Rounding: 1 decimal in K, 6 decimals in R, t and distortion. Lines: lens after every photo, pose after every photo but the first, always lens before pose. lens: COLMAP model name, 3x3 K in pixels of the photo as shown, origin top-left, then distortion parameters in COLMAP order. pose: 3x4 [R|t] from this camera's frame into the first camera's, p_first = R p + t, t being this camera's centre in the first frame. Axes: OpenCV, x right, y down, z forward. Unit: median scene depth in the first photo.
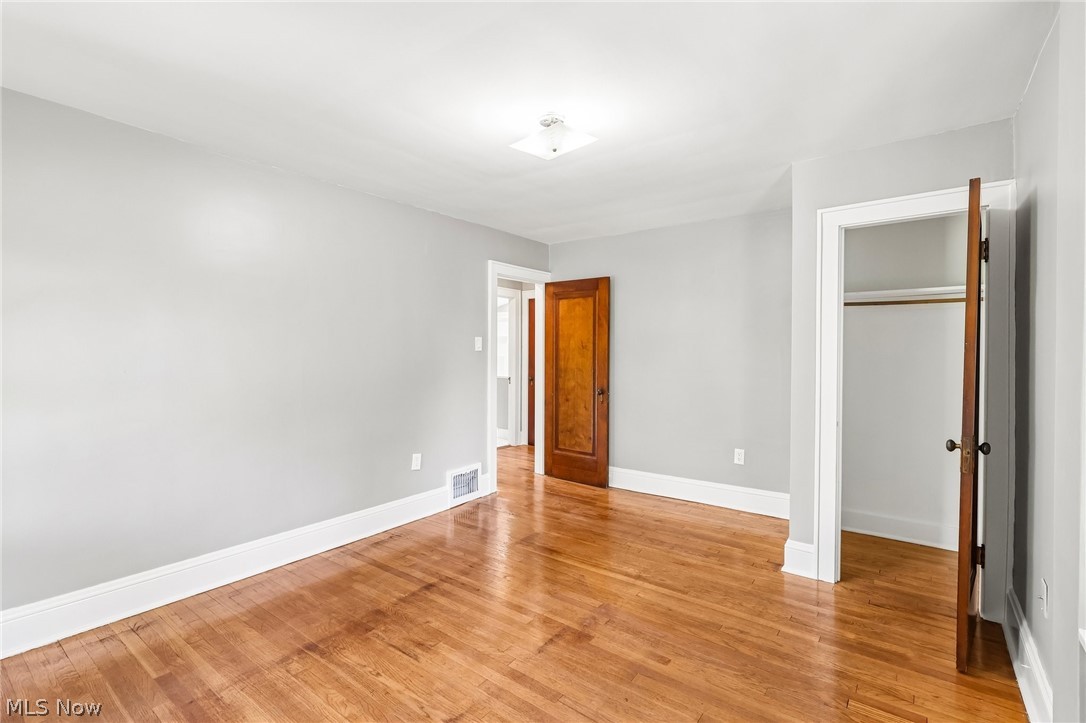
lens RADIAL K [[497.3, 0, 541.6], [0, 497.3, 353.8], [0, 0, 1]] dist [-0.005115, -0.000062]
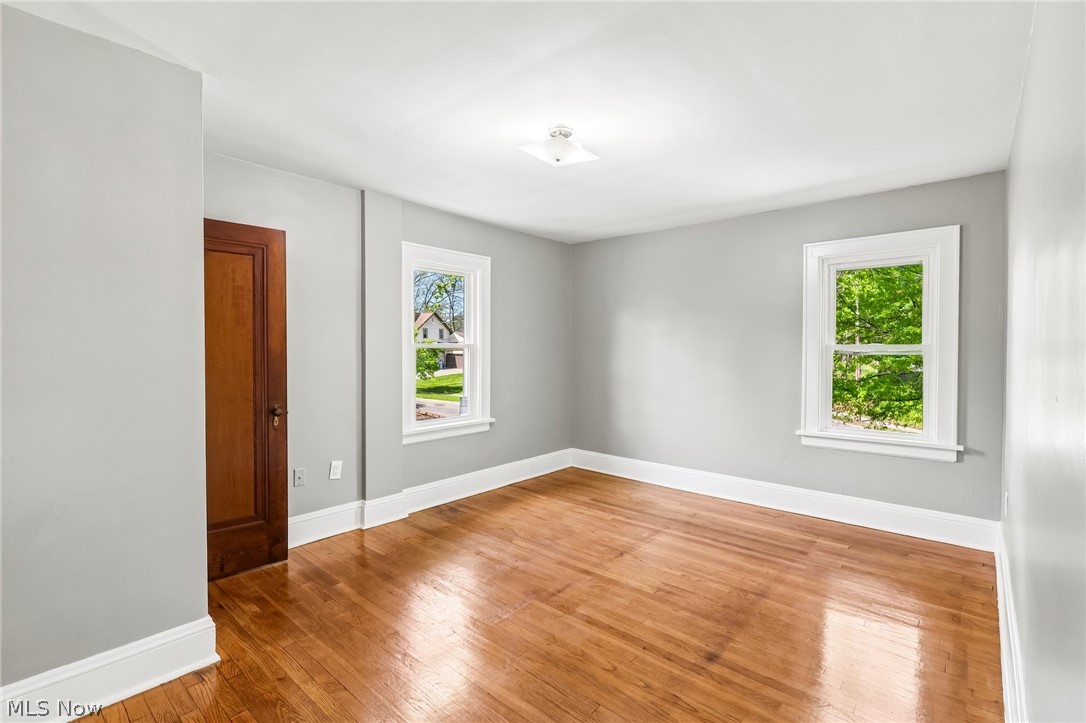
lens RADIAL K [[516.9, 0, 543.9], [0, 516.9, 351.3], [0, 0, 1]] dist [-0.014523, -0.000011]
pose [[-0.997472, -0.009282, 0.070451, -0.018194], [-0.007940, 0.999782, 0.019298, -0.012518], [-0.070615, 0.018690, -0.997329, 1.577656]]
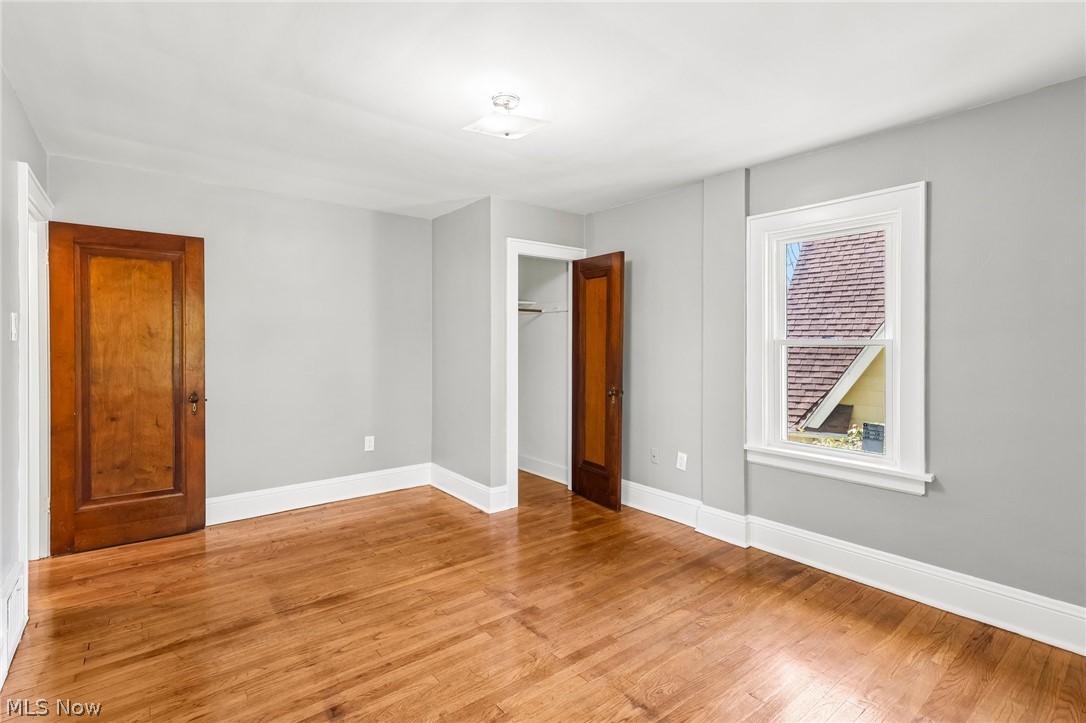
lens RADIAL K [[497.3, 0, 541.6], [0, 497.3, 353.8], [0, 0, 1]] dist [-0.005115, -0.000062]
pose [[0.255839, -0.022155, 0.966466, -0.668764], [0.004025, 0.999753, 0.021853, -0.001509], [-0.966711, -0.001700, 0.255865, 0.512524]]
